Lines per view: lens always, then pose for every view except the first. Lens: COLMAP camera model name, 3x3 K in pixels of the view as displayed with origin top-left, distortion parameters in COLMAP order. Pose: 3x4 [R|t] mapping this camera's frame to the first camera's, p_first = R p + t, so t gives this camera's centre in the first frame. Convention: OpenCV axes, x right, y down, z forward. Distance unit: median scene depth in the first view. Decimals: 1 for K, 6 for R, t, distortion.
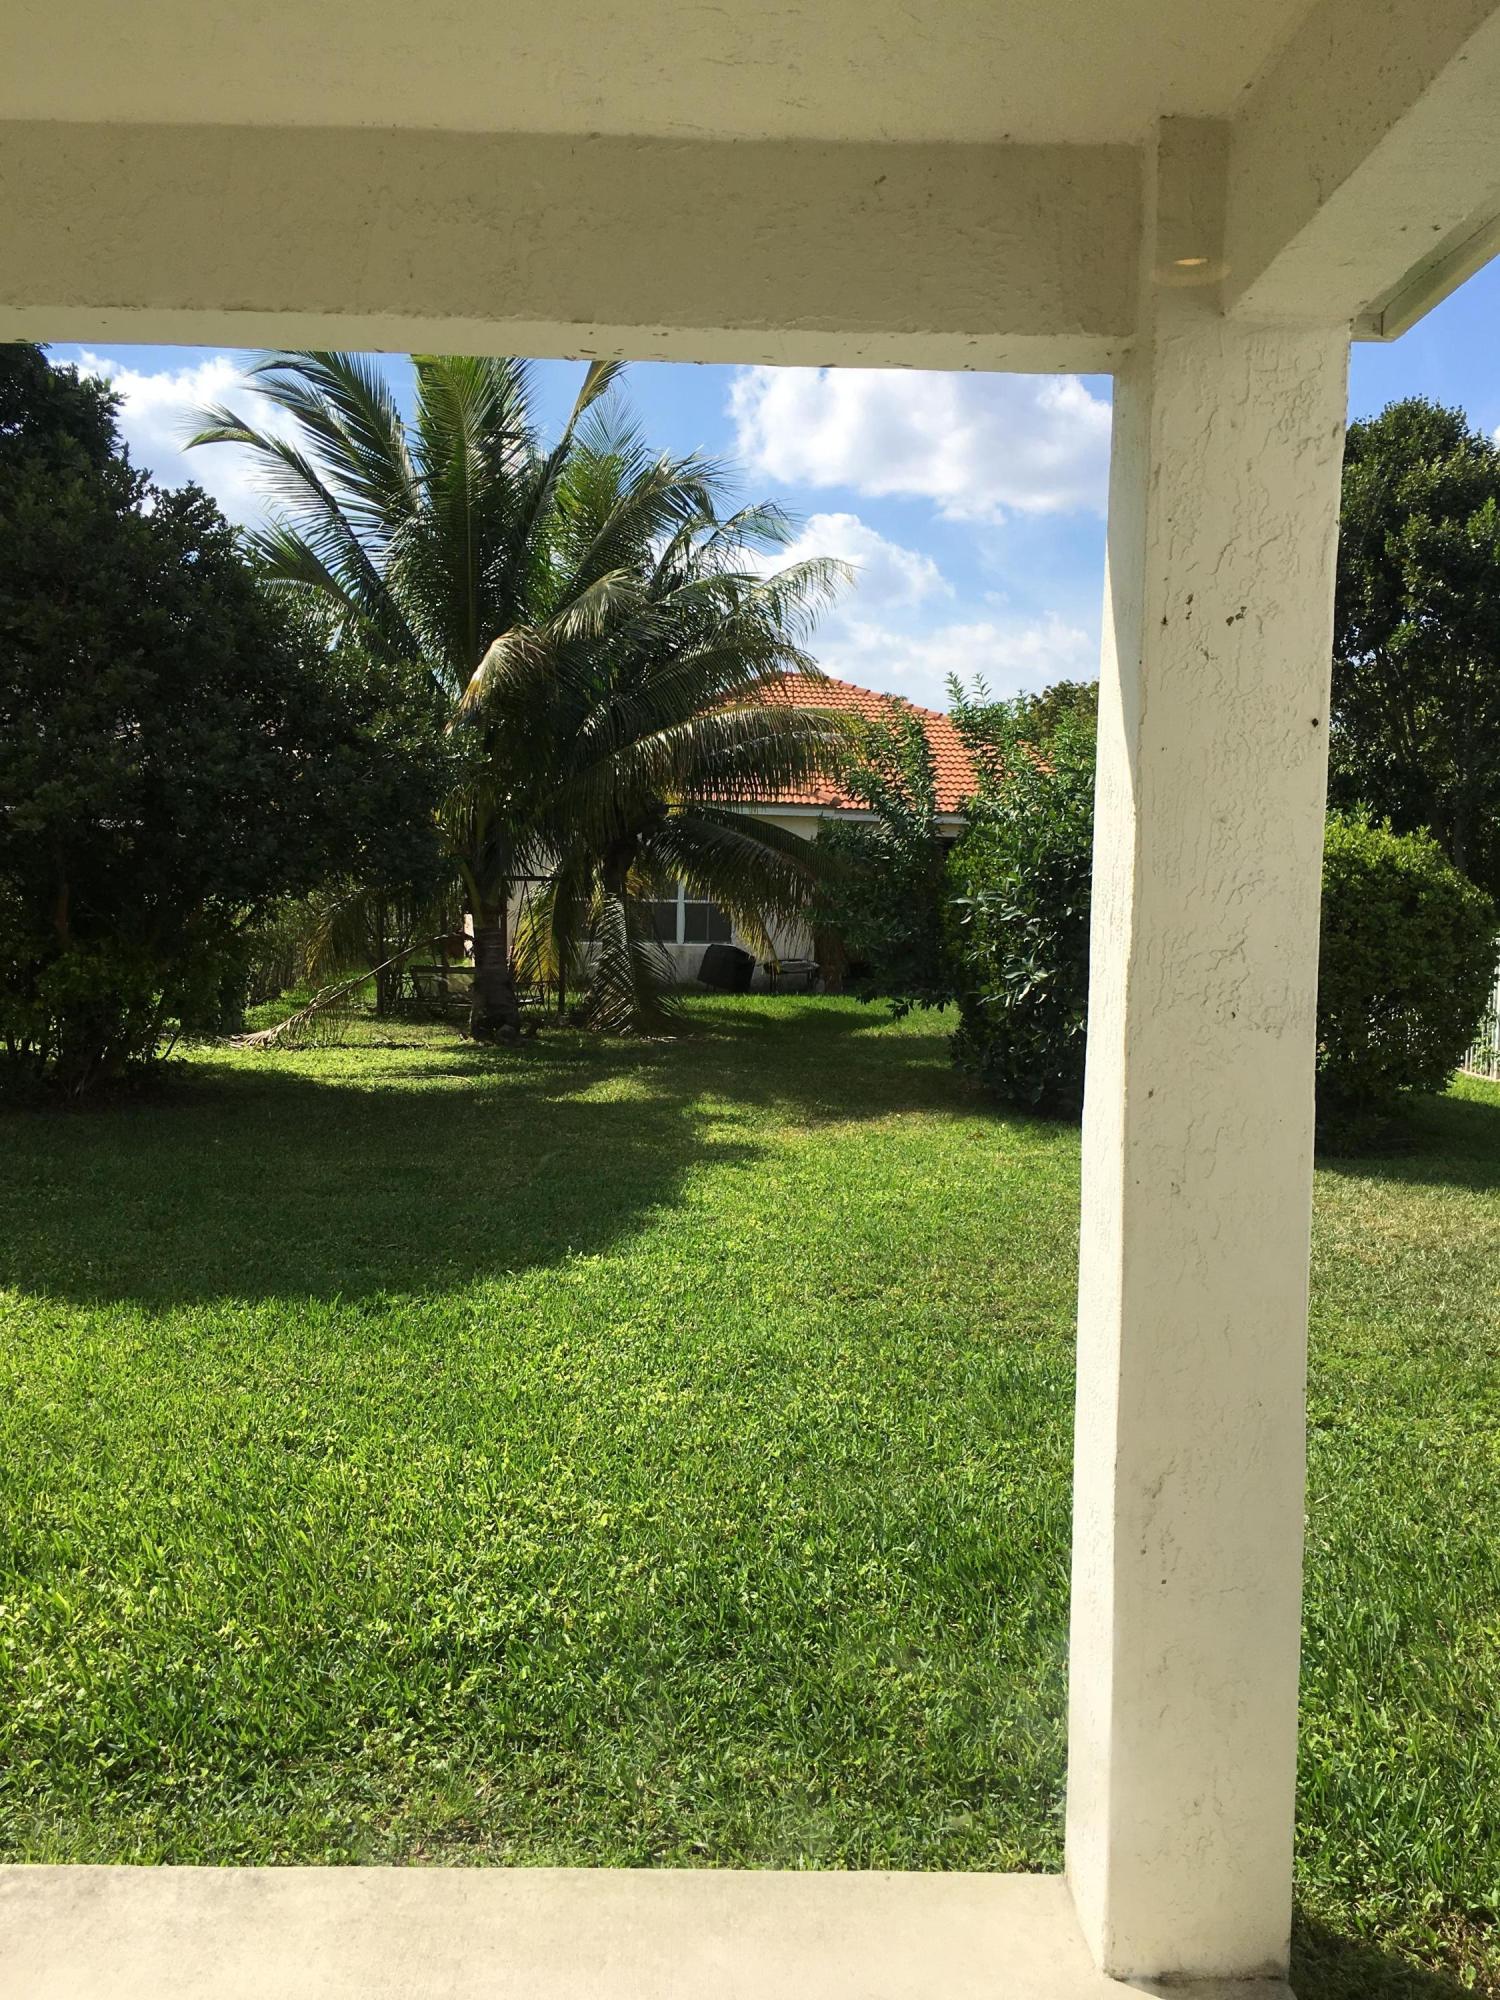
lens RADIAL K [[1718.6, 0, 747.8], [0, 1718.6, 993.9], [0, 0, 1]] dist [0.089833, -0.125163]
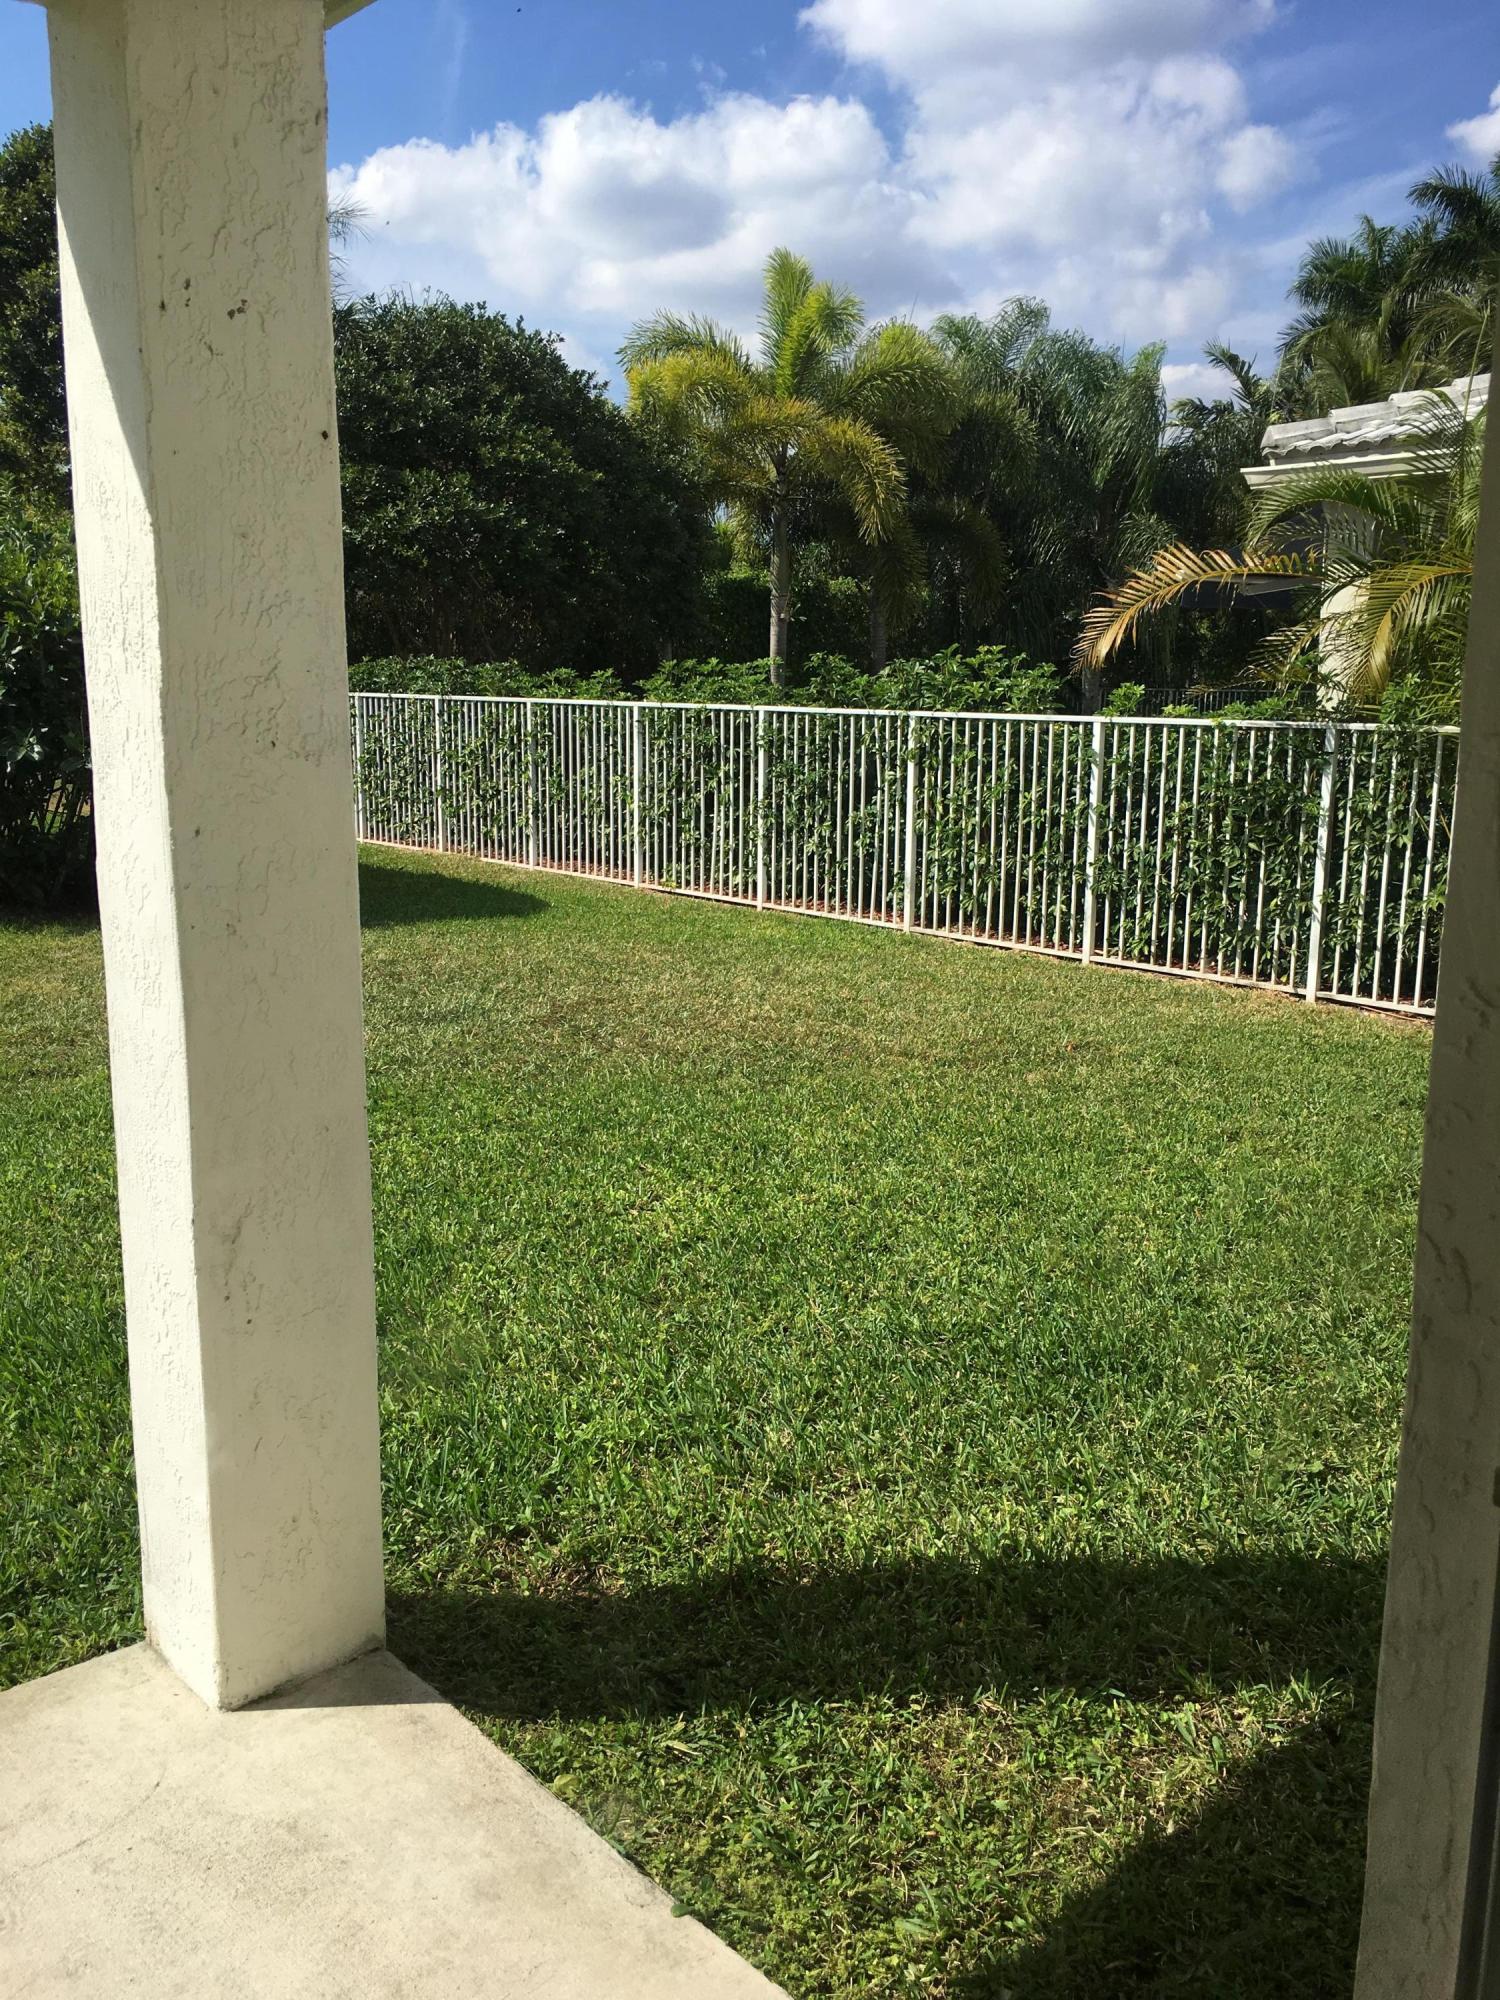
lens RADIAL K [[1718.6, 0, 747.5], [0, 1718.6, 996.6], [0, 0, 1]] dist [0.089833, -0.125163]
pose [[0.767997, -0.139094, 0.625167, -0.141934], [0.053221, 0.986616, 0.154133, 0.016398], [-0.638239, -0.085102, 0.765120, 0.074455]]
